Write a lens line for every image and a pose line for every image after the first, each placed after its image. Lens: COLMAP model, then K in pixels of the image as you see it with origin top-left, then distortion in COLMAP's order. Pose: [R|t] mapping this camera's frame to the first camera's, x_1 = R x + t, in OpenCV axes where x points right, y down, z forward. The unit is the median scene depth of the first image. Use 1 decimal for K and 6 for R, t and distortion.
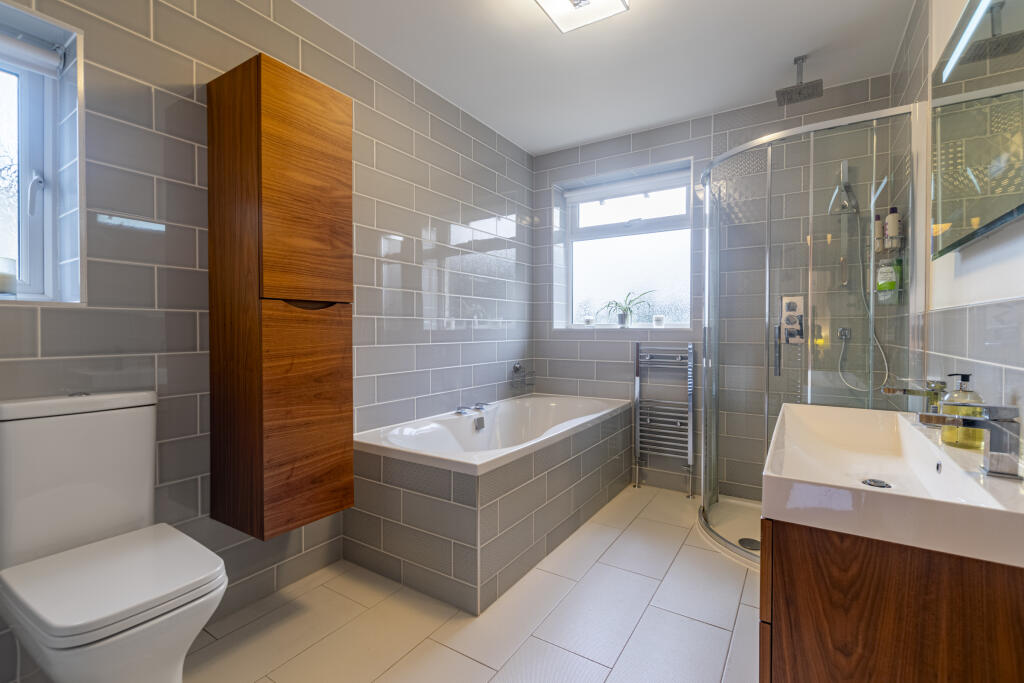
lens RADIAL K [[452.5, 0, 516.6], [0, 452.5, 334.7], [0, 0, 1]] dist [0.002313, -0.000085]
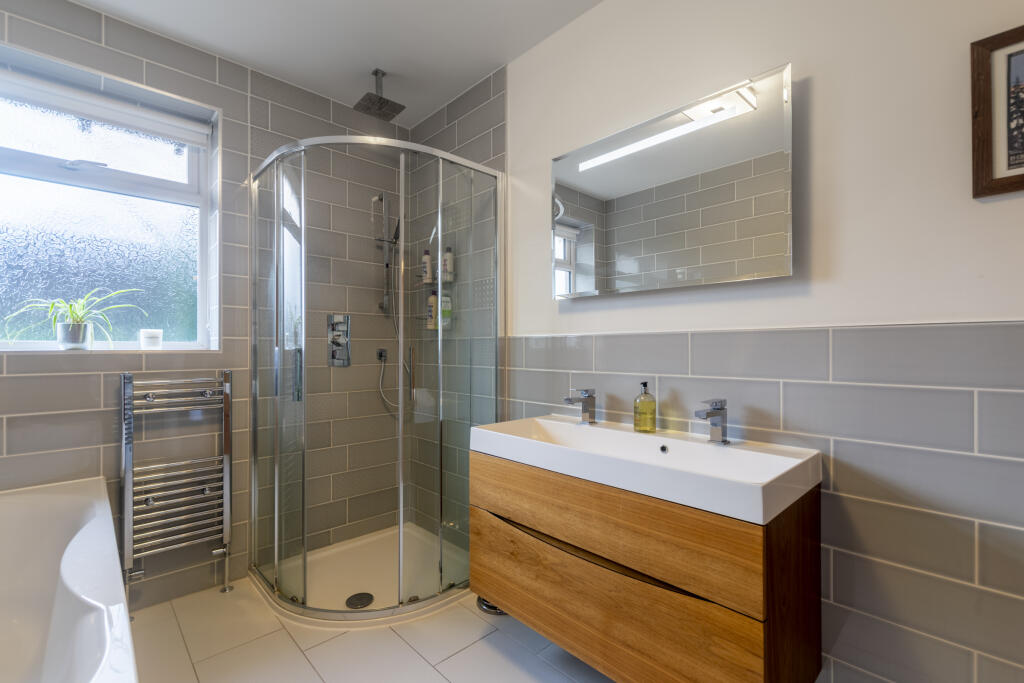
lens RADIAL K [[452.5, 0, 516.6], [0, 452.5, 341.5], [0, 0, 1]] dist [0.002313, -0.000085]
pose [[0.227644, 0.001628, 0.973743, -0.202507], [0.015921, 0.999859, -0.005394, -0.015786], [-0.973614, 0.016731, 0.227586, 0.394293]]
